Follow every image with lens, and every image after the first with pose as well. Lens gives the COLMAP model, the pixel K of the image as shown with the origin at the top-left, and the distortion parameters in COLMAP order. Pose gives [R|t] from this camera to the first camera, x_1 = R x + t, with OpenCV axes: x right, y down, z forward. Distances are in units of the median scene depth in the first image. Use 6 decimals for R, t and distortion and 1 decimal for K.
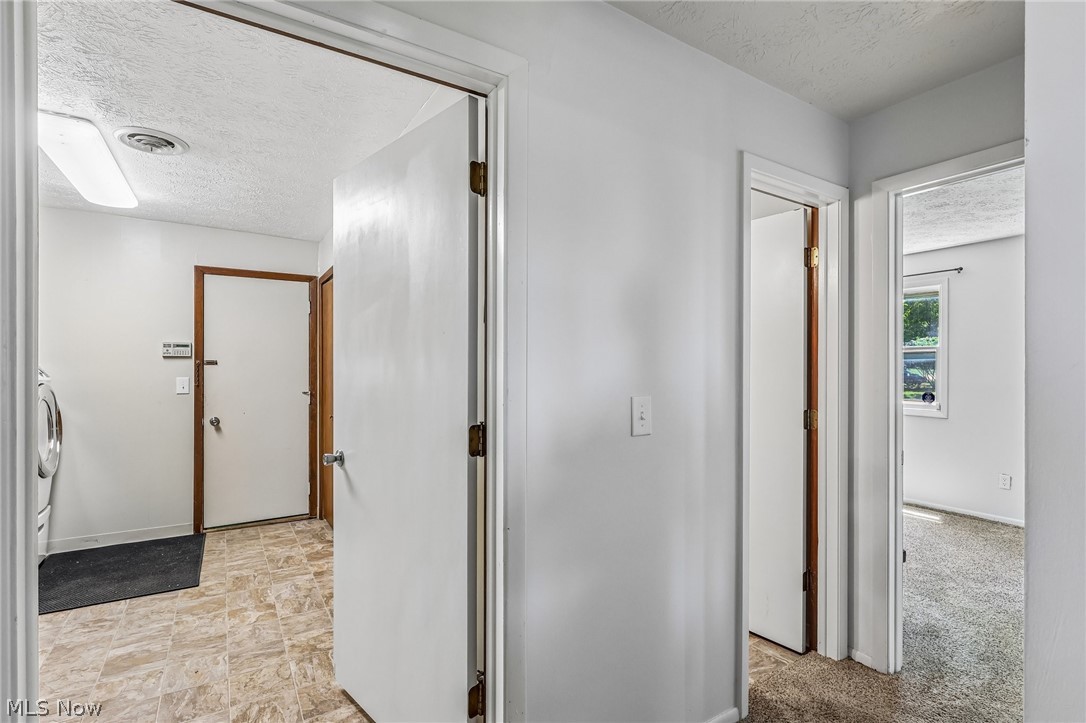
lens RADIAL K [[502.8, 0, 547.3], [0, 502.8, 361.6], [0, 0, 1]] dist [-0.001605, -0.001125]
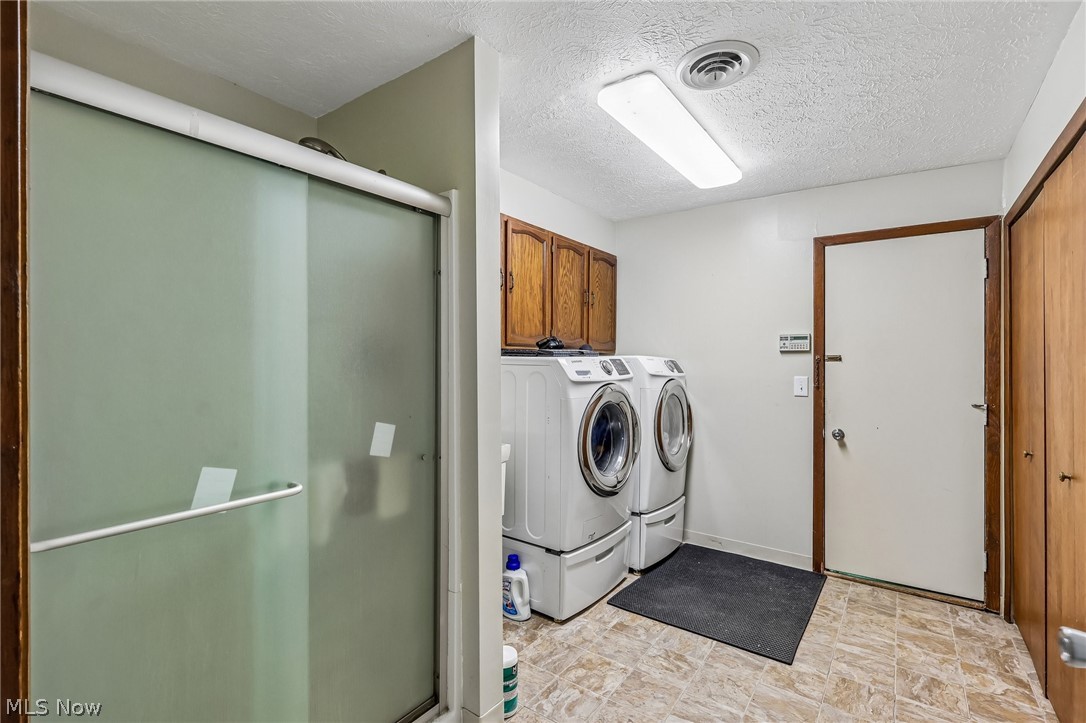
lens RADIAL K [[502.8, 0, 547.3], [0, 502.8, 361.6], [0, 0, 1]] dist [-0.001605, -0.001125]
pose [[0.371140, 0.001733, -0.928575, -0.114784], [0.007111, 0.999964, 0.004708, 0.000373], [0.928550, -0.008350, 0.371114, 0.309251]]
